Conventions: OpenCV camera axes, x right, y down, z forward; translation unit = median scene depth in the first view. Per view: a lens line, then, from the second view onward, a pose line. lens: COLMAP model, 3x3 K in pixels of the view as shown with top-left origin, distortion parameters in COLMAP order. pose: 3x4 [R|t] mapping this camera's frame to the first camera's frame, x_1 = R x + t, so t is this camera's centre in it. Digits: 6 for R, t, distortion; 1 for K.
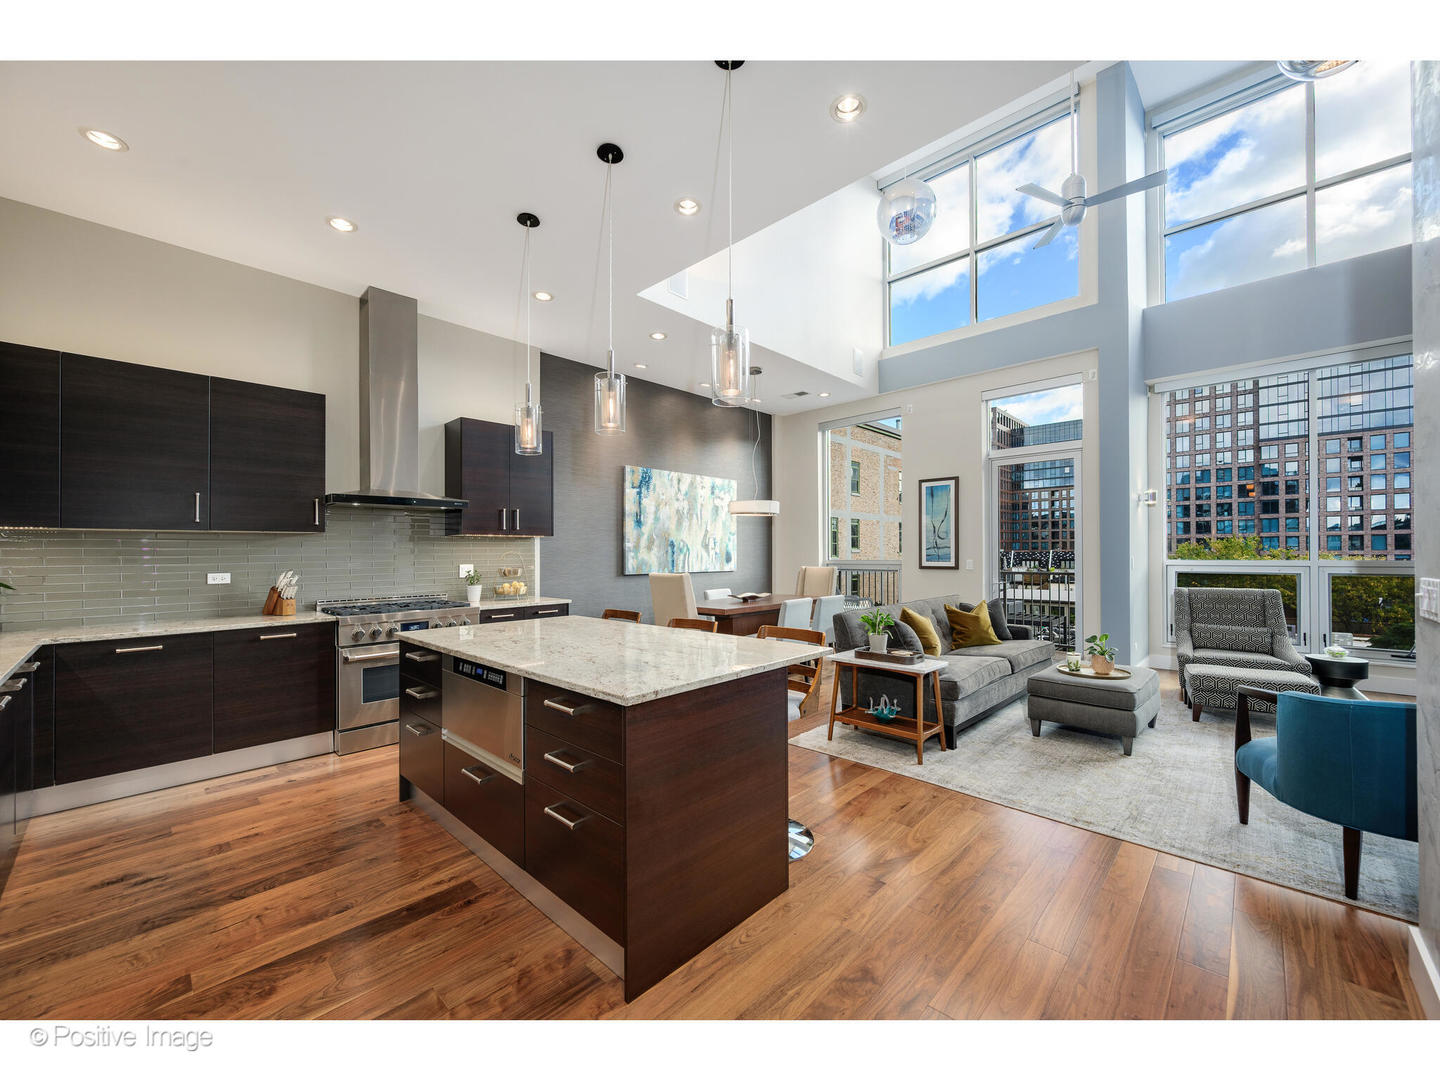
lens RADIAL K [[561.5, 0, 724.4], [0, 561.5, 568.5], [0, 0, 1]] dist [-0.002984, -0.000199]
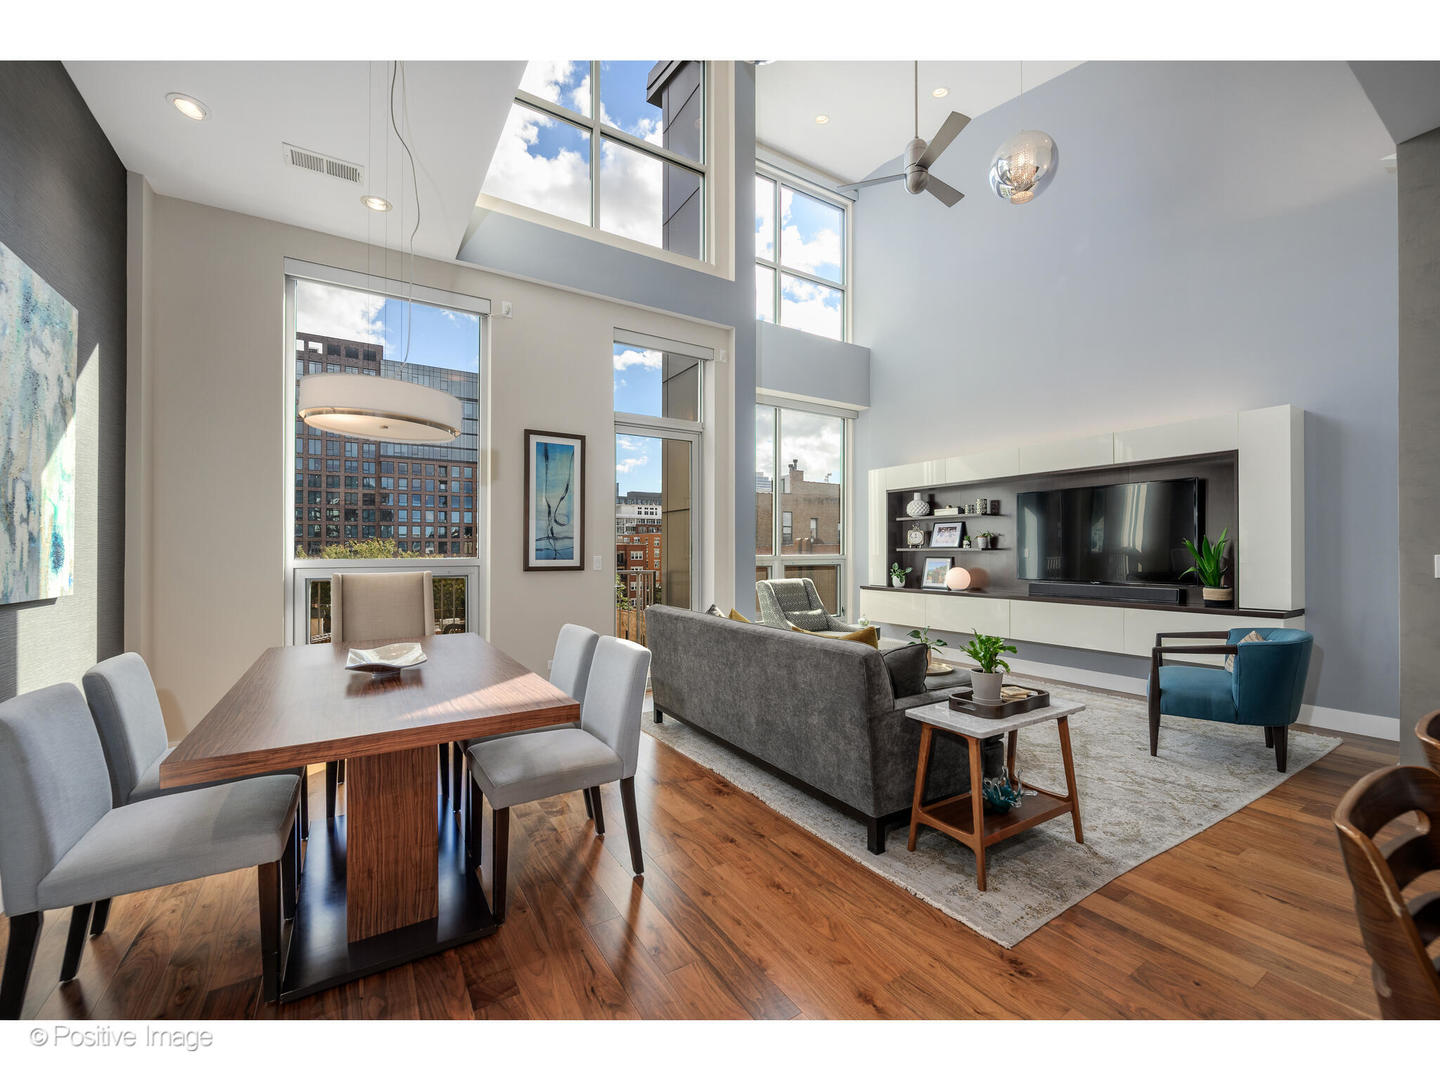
lens RADIAL K [[589.0, 0, 728.3], [0, 589.0, 543.0], [0, 0, 1]] dist [0.000059, 0.000171]
pose [[0.243153, 0.020314, 0.969775, -0.292161], [0.028737, 0.999191, -0.028136, -0.008286], [-0.969562, 0.034710, 0.242373, 0.799415]]
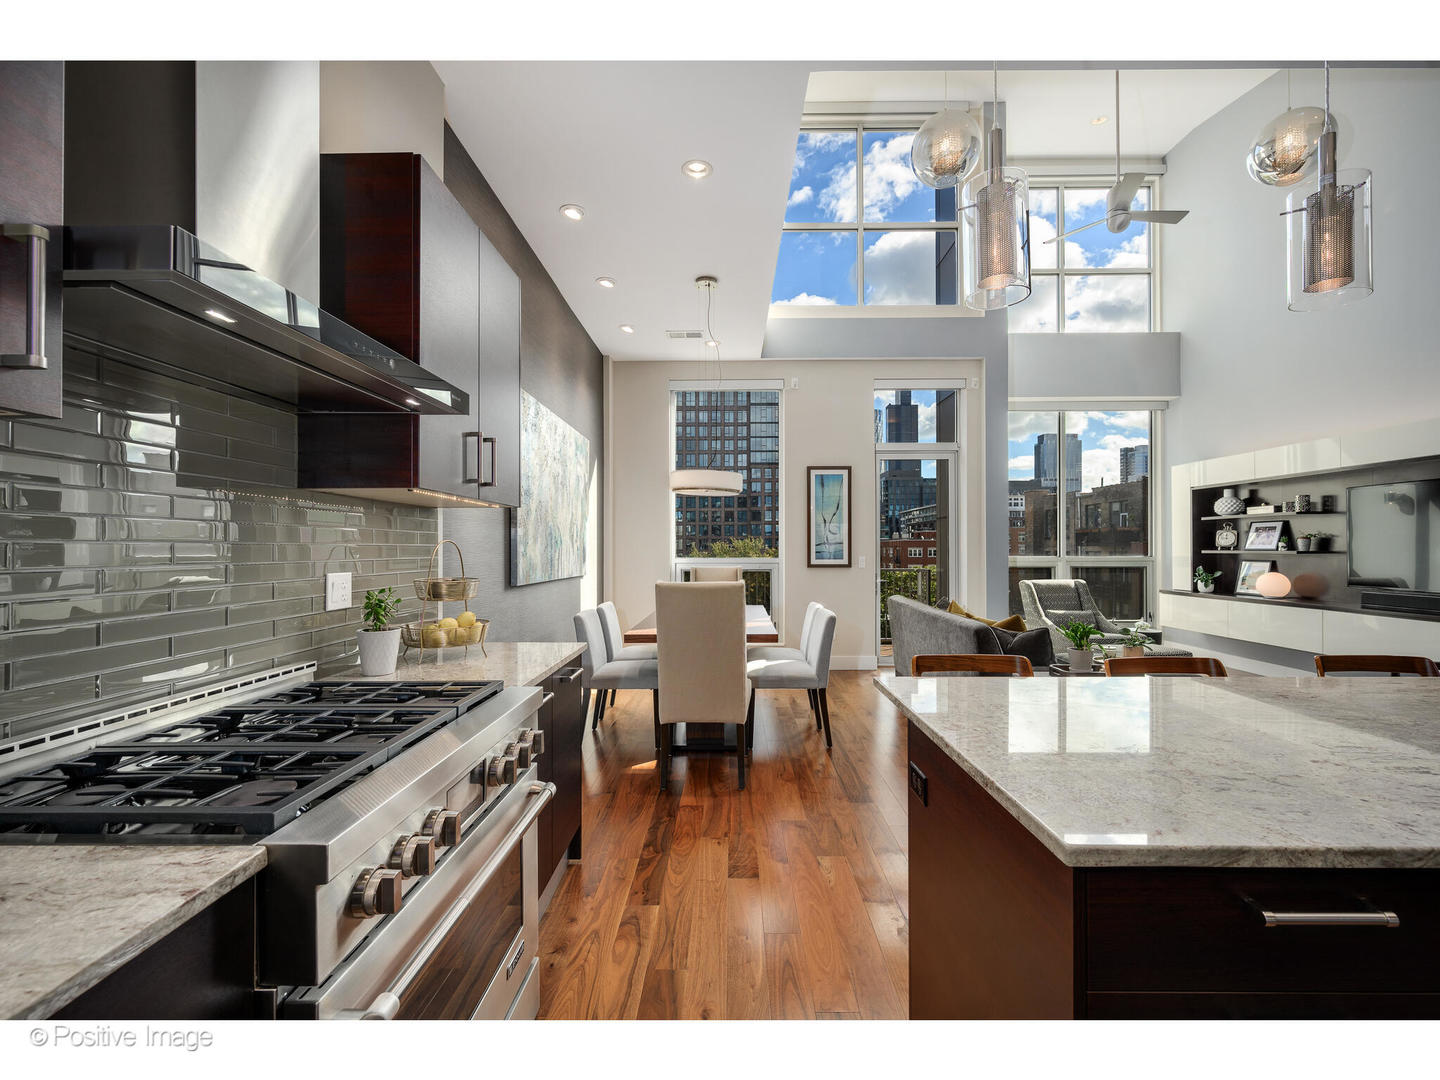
lens RADIAL K [[606.8, 0, 727.4], [0, 606.8, 540.4], [0, 0, 1]] dist [0.000672, 0.000212]
pose [[0.731633, 0.014778, 0.681539, -0.489545], [0.015256, 0.999160, -0.038043, -0.010316], [-0.681528, 0.038231, 0.730792, 0.510114]]
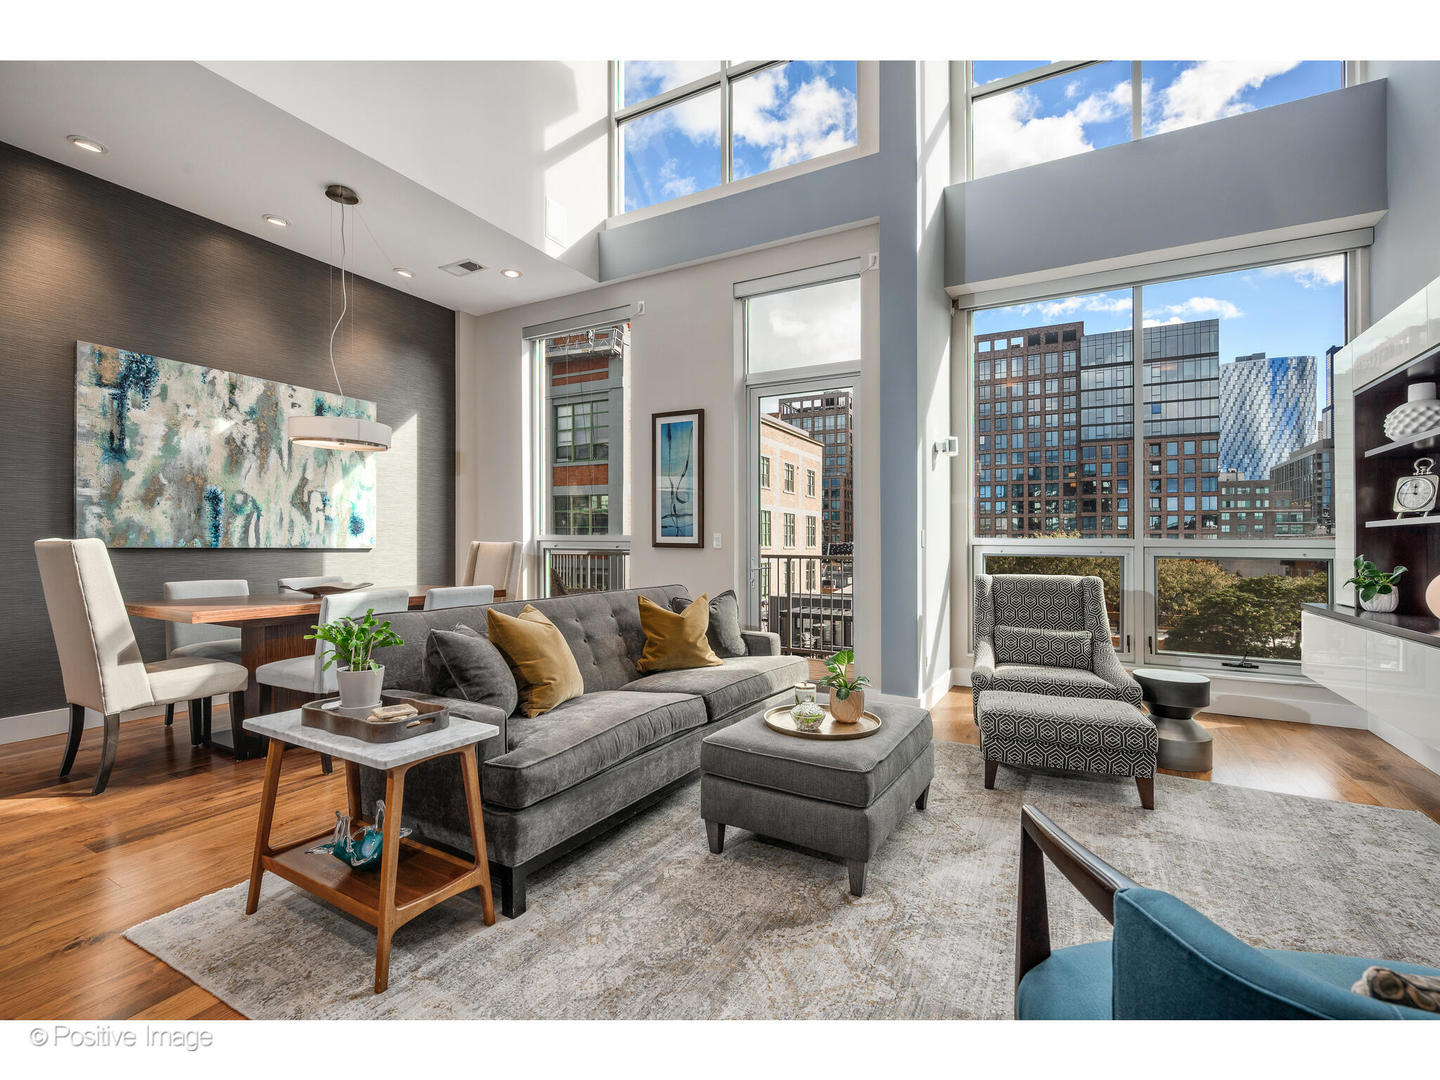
lens RADIAL K [[638.6, 0, 720.3], [0, 638.6, 555.5], [0, 0, 1]] dist [-0.000856, -0.000153]
pose [[0.969145, 0.010918, 0.246249, 0.305685], [-0.008749, 0.999913, -0.009899, 0.021791], [-0.246336, 0.007439, 0.969156, 0.314845]]
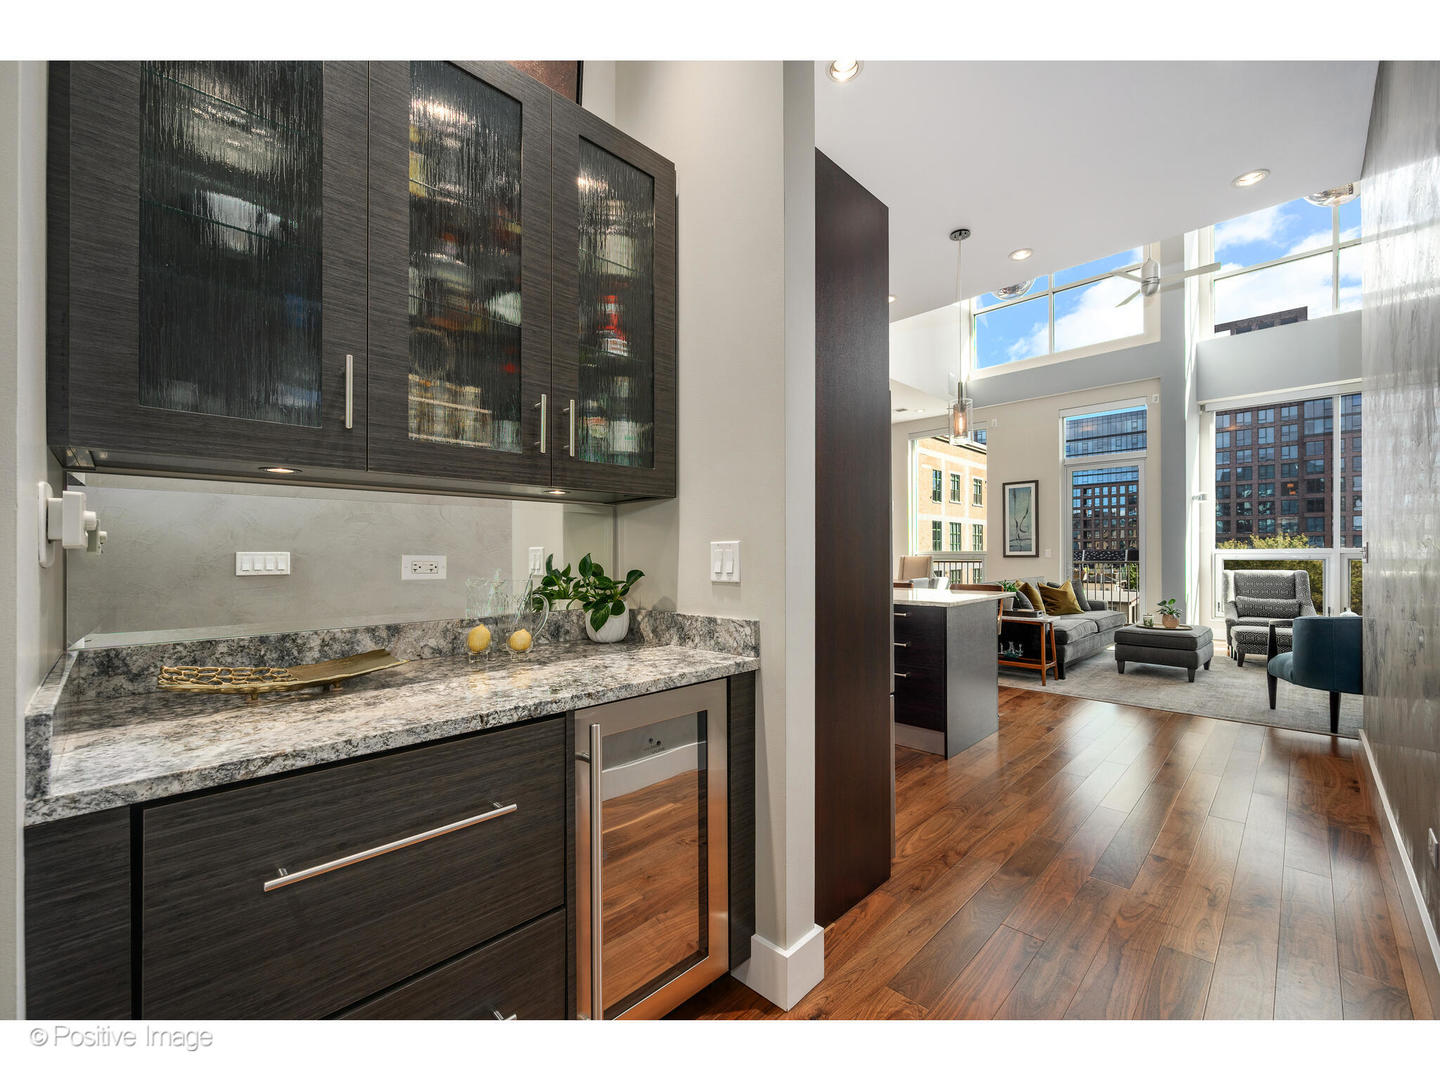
lens RADIAL K [[584.1, 0, 728.4], [0, 584.1, 571.4], [0, 0, 1]] dist [-0.000424, -0.000183]
pose [[0.999870, 0.001806, -0.016014, -0.280516], [-0.001752, 0.999993, 0.003376, 0.034799], [0.016020, -0.003348, 0.999866, -0.323587]]
